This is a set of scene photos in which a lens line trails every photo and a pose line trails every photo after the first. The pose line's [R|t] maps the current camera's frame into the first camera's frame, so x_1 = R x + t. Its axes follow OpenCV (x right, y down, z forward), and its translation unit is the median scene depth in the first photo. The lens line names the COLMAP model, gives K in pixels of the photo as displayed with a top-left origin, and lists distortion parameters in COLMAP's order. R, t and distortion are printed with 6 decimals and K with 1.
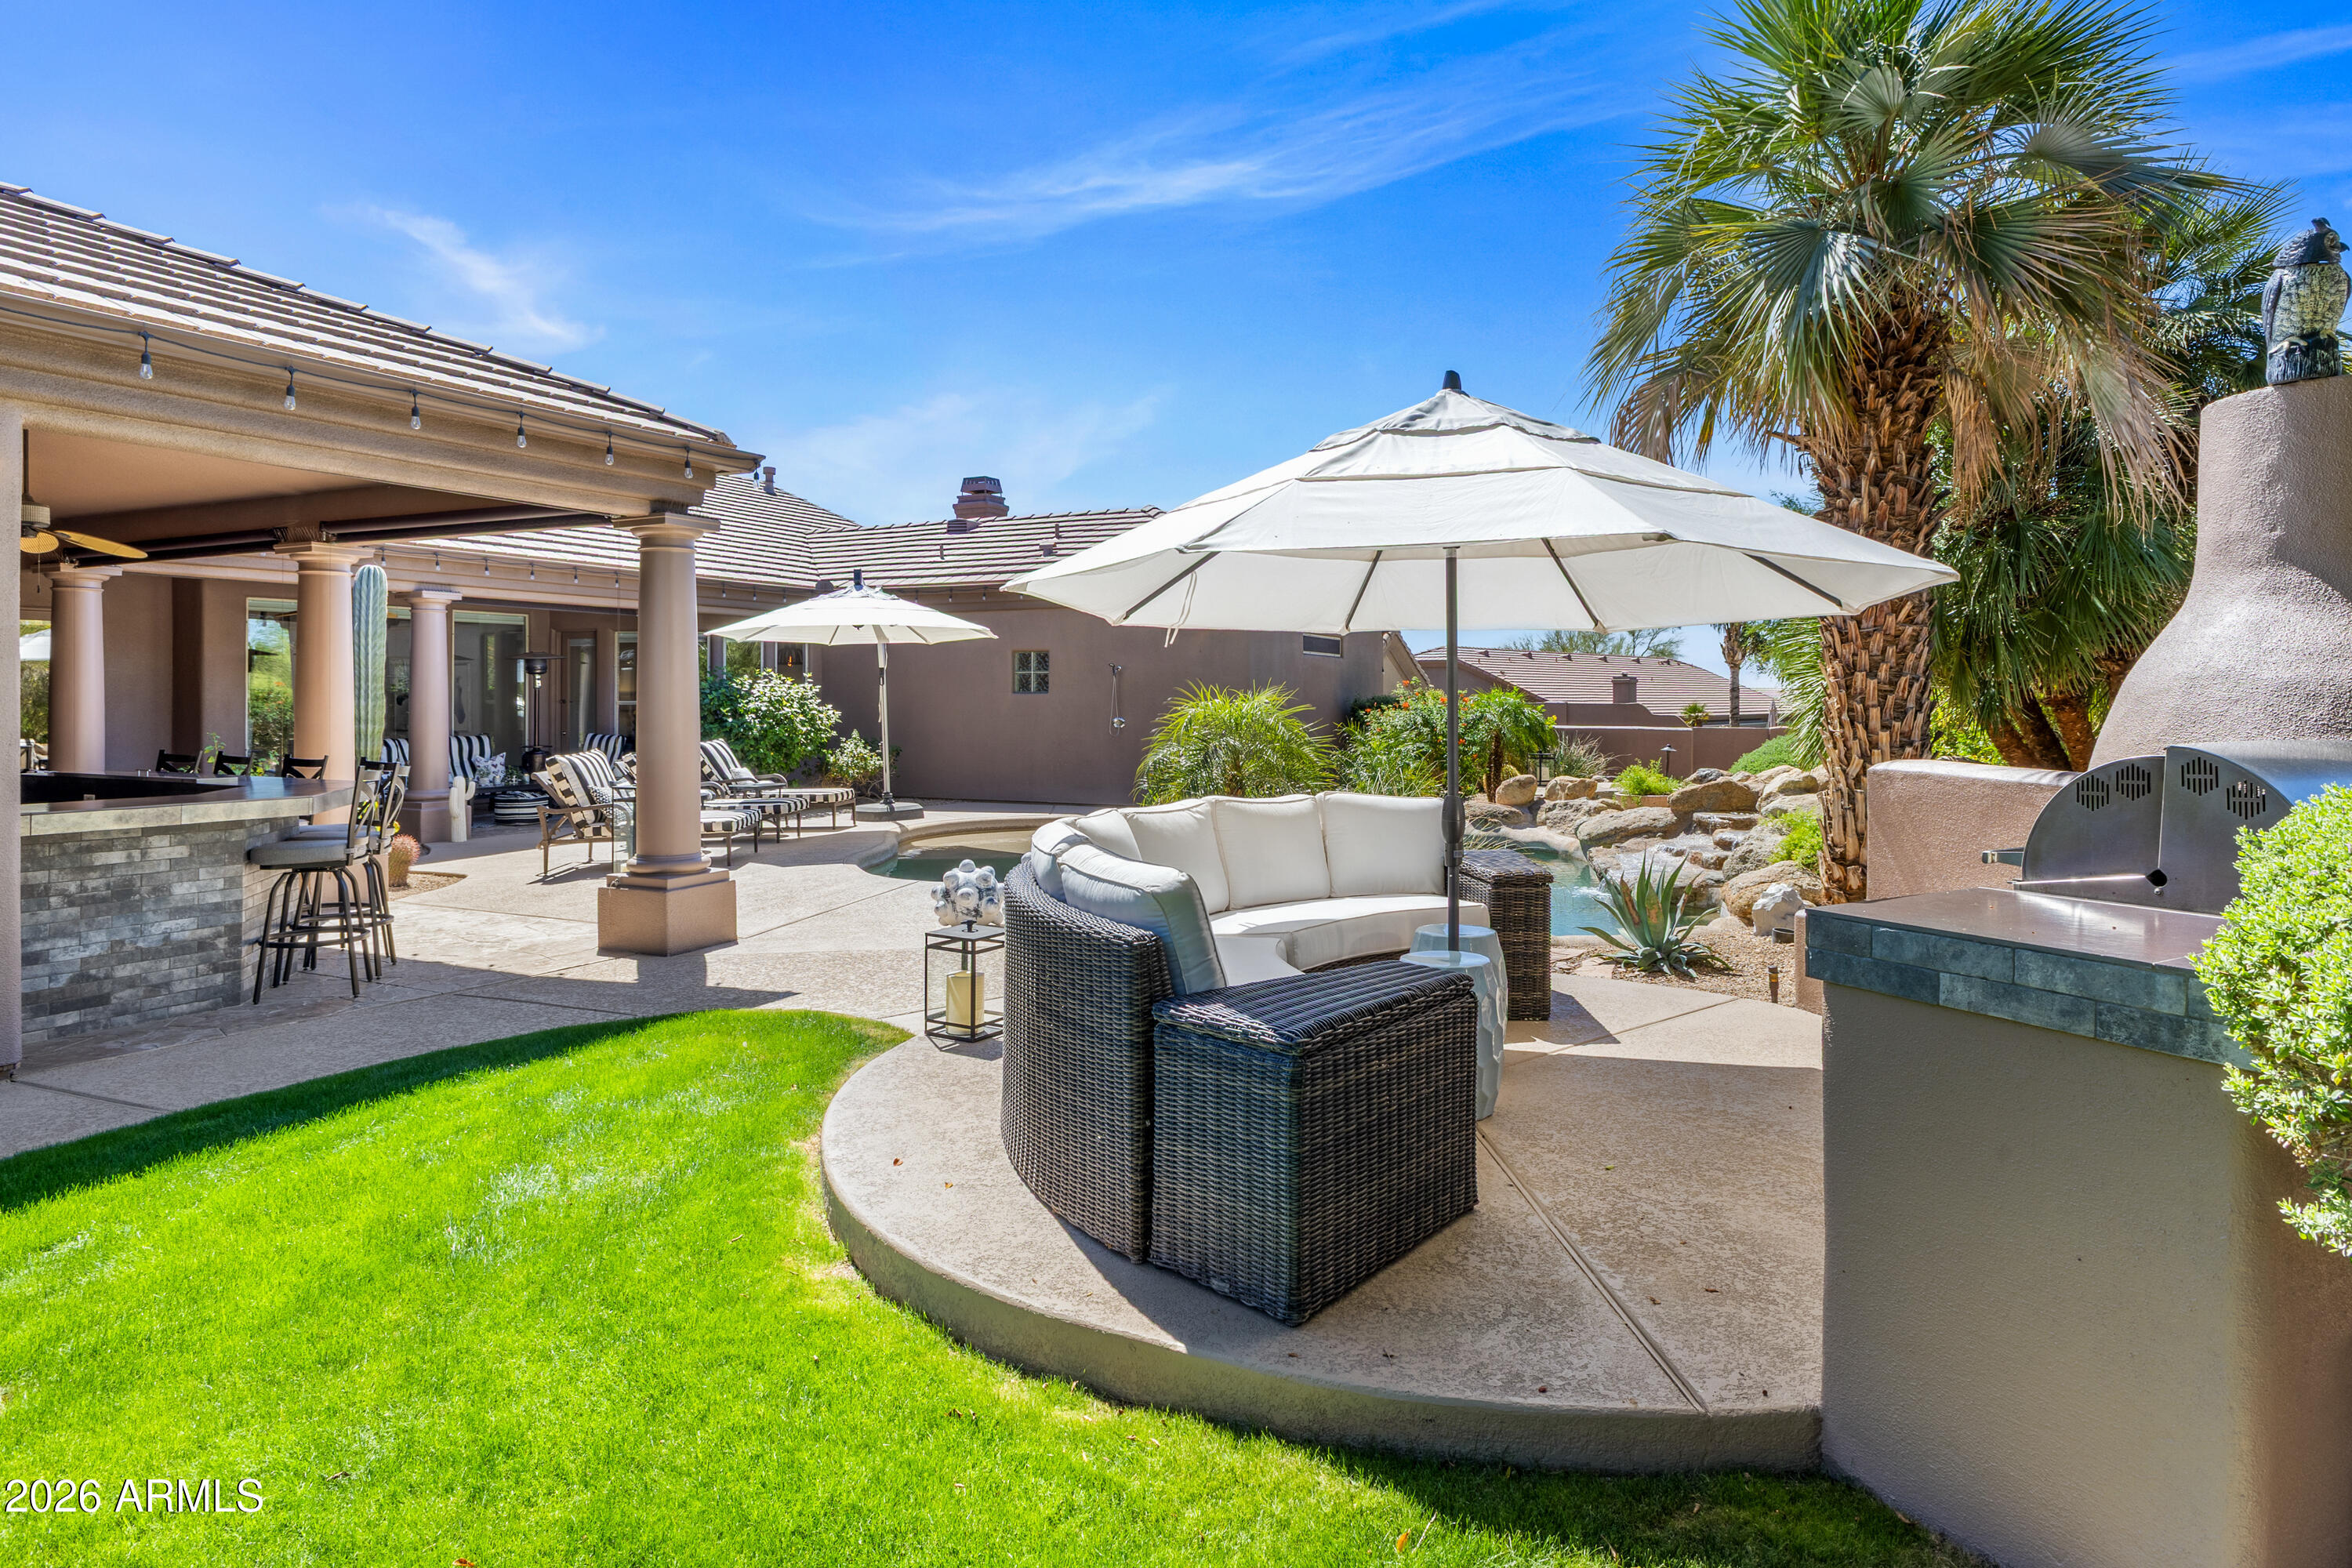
lens RADIAL K [[1311.4, 0, 1182.7], [0, 1311.4, 702.8], [0, 0, 1]] dist [-0.000996, -0.003103]
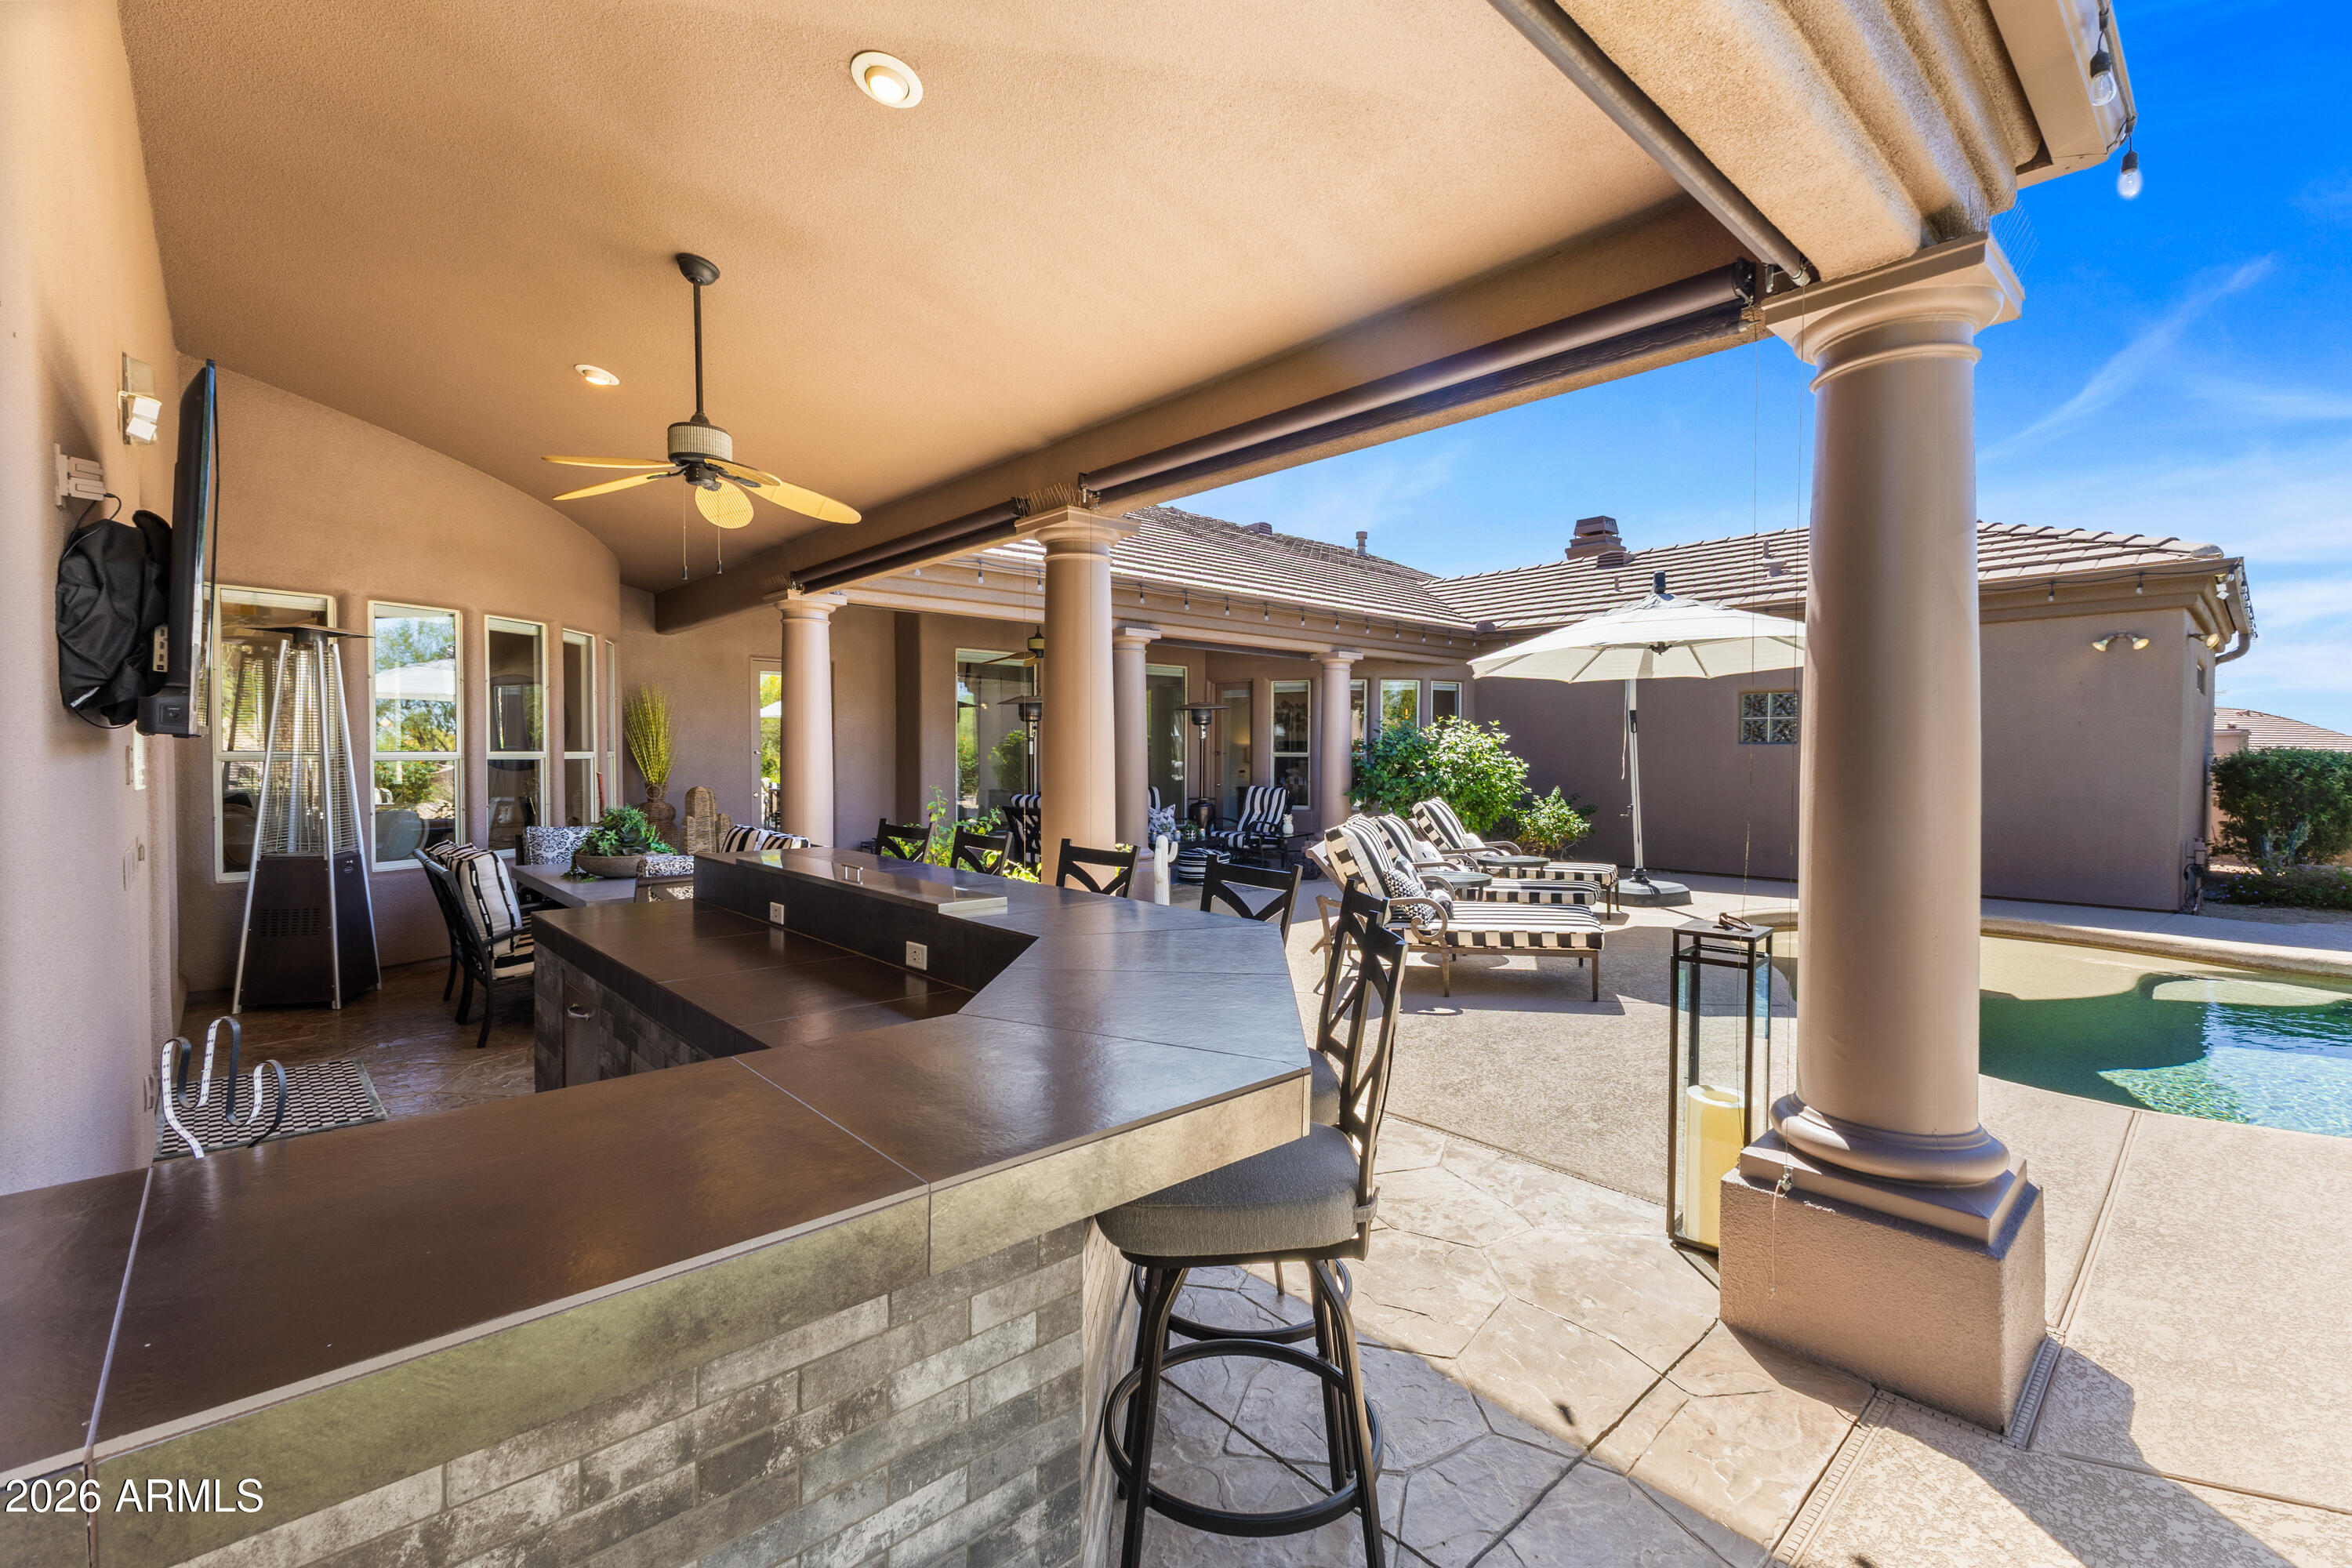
lens RADIAL K [[1016.5, 0, 1176.0], [0, 1016.5, 784.0], [0, 0, 1]] dist [0.026553, -0.008824]
pose [[0.925396, 0.013477, -0.378762, -0.281241], [-0.003656, 0.999639, 0.026636, 0.002610], [0.378984, -0.023264, 0.925111, 0.364407]]
